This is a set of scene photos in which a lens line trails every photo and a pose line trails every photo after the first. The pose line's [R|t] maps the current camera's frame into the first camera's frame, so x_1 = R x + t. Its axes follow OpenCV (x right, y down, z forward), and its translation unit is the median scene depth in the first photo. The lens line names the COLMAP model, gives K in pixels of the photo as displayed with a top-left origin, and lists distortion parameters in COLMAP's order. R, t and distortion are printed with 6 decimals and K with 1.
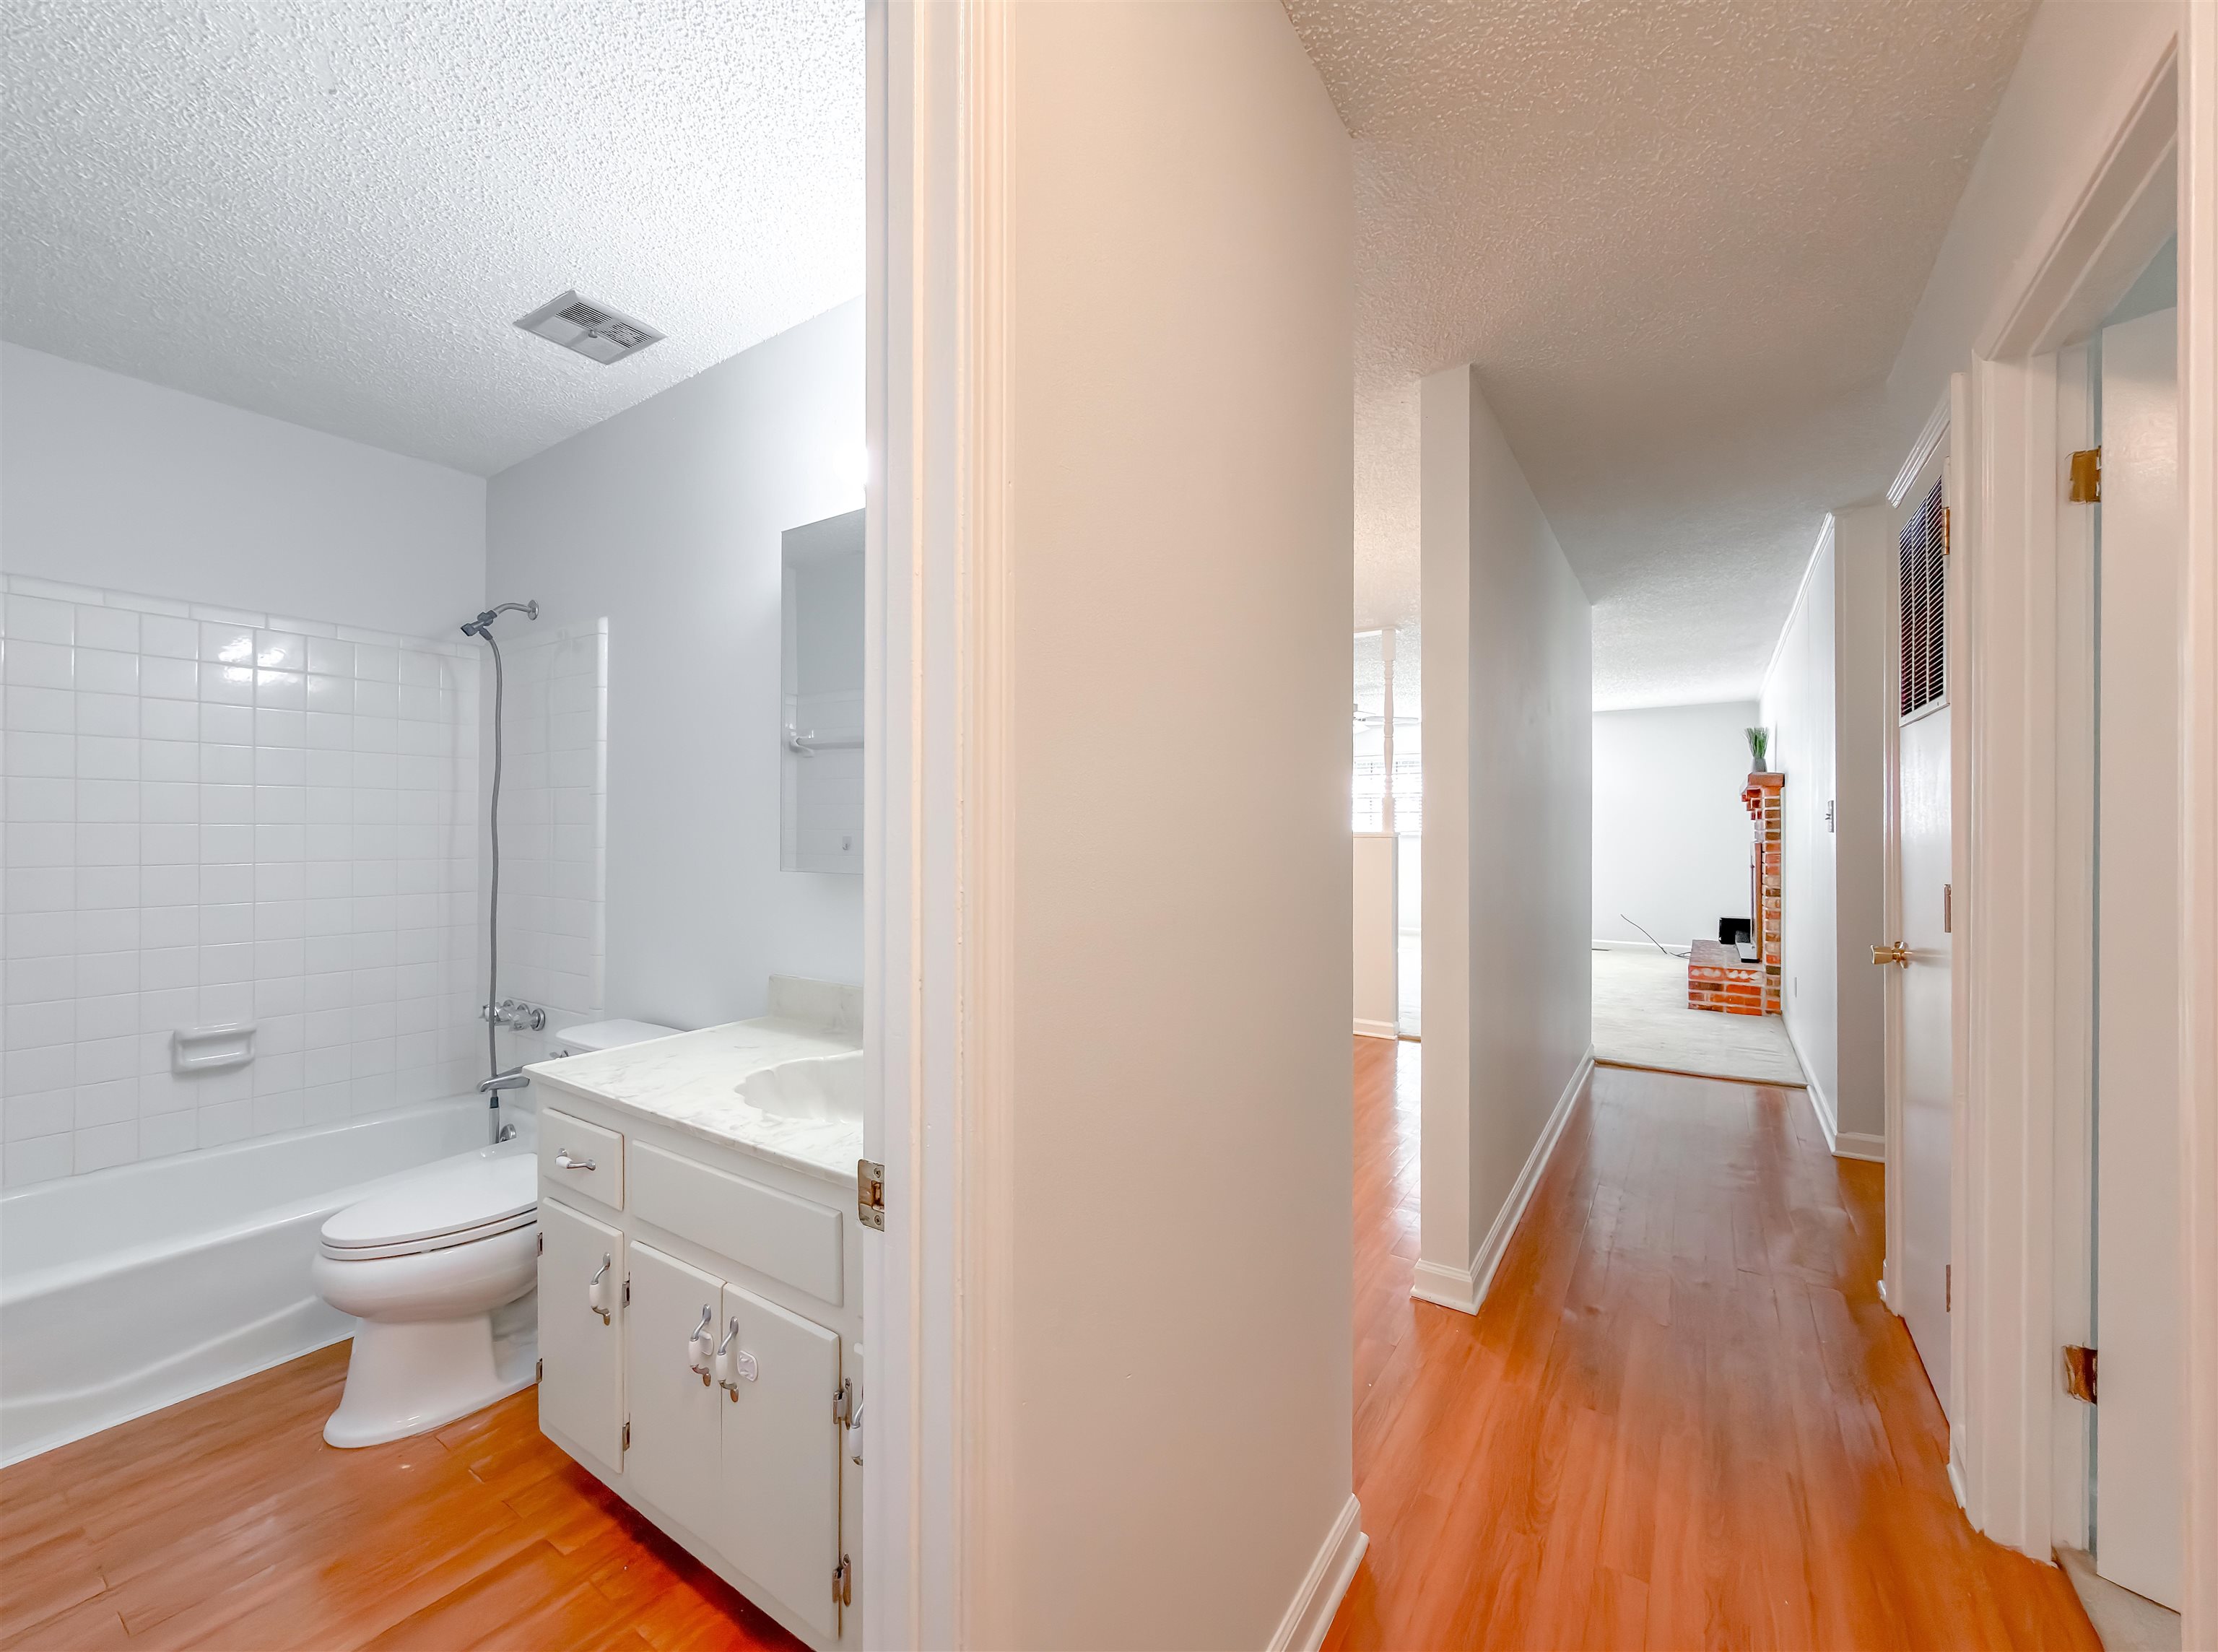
lens RADIAL K [[872.2, 0, 1109.0], [0, 872.2, 826.0], [0, 0, 1]] dist [0.001189, -0.000526]
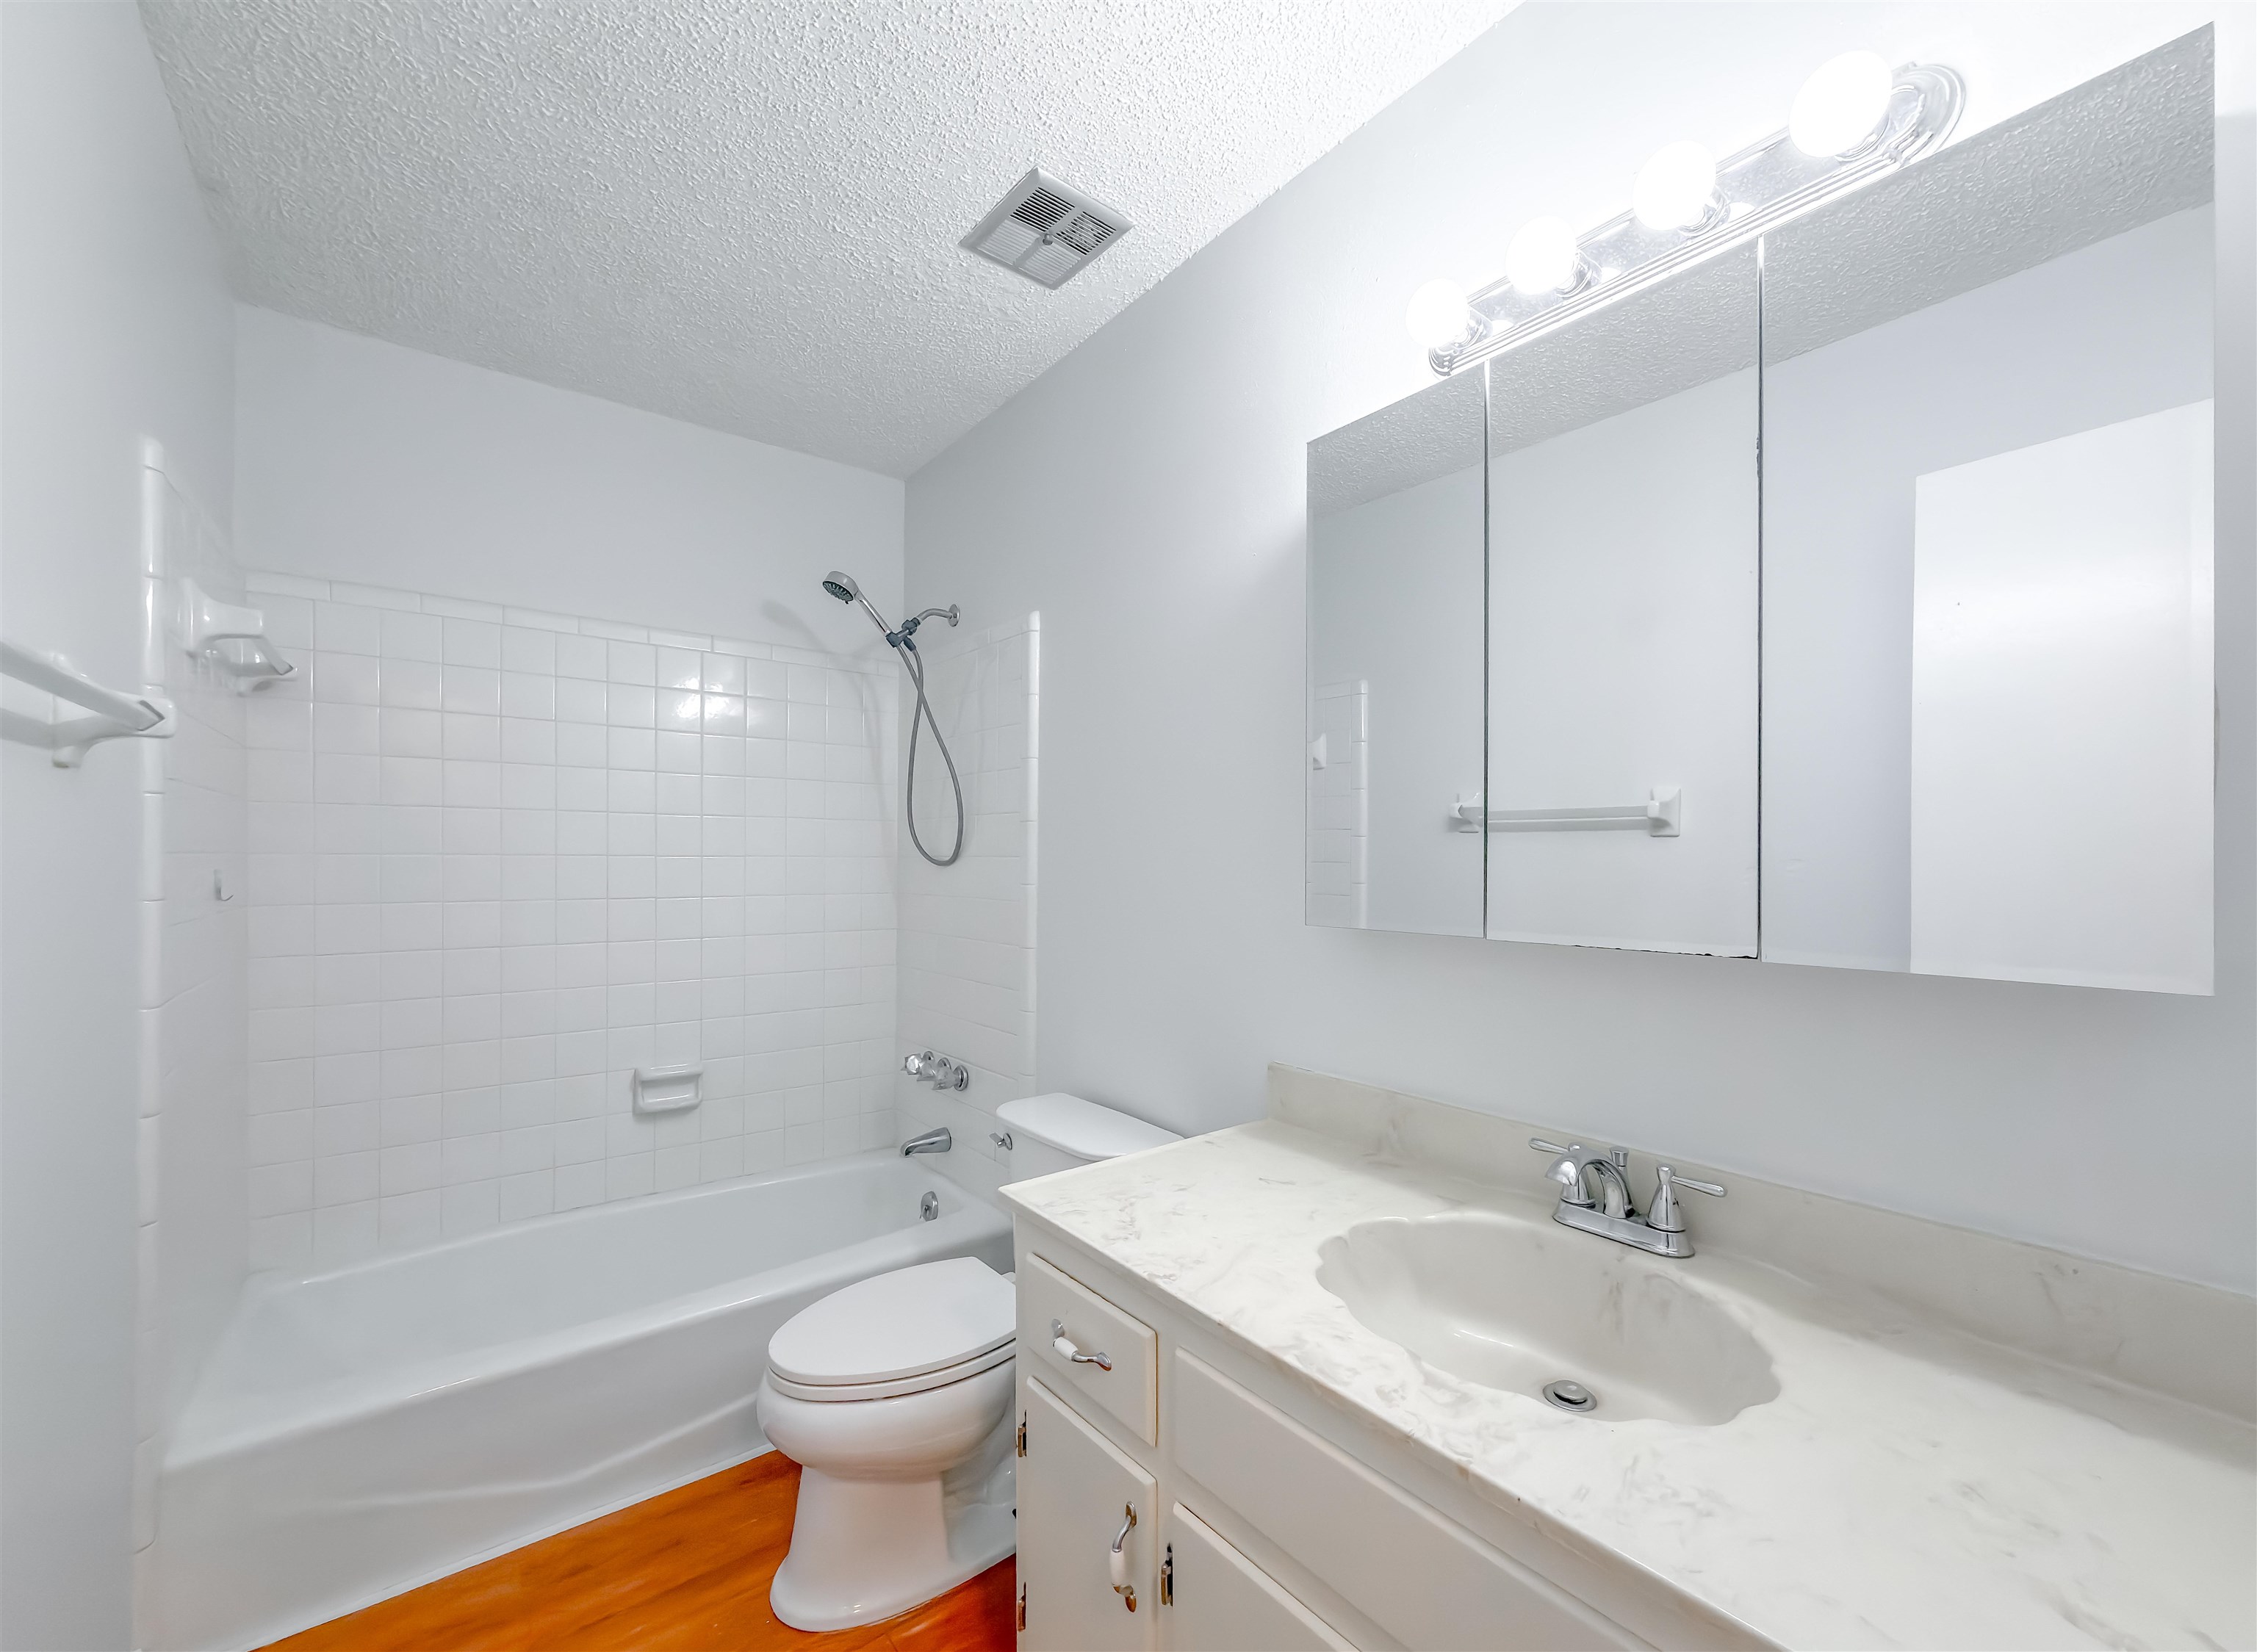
lens RADIAL K [[919.2, 0, 1176.4], [0, 919.2, 856.6], [0, 0, 1]] dist [-0.001189, 0.000209]
pose [[0.956616, 0.001315, -0.291348, -0.238285], [-0.001133, 0.999999, 0.000794, -0.003806], [0.291348, -0.000430, 0.956617, 0.238317]]
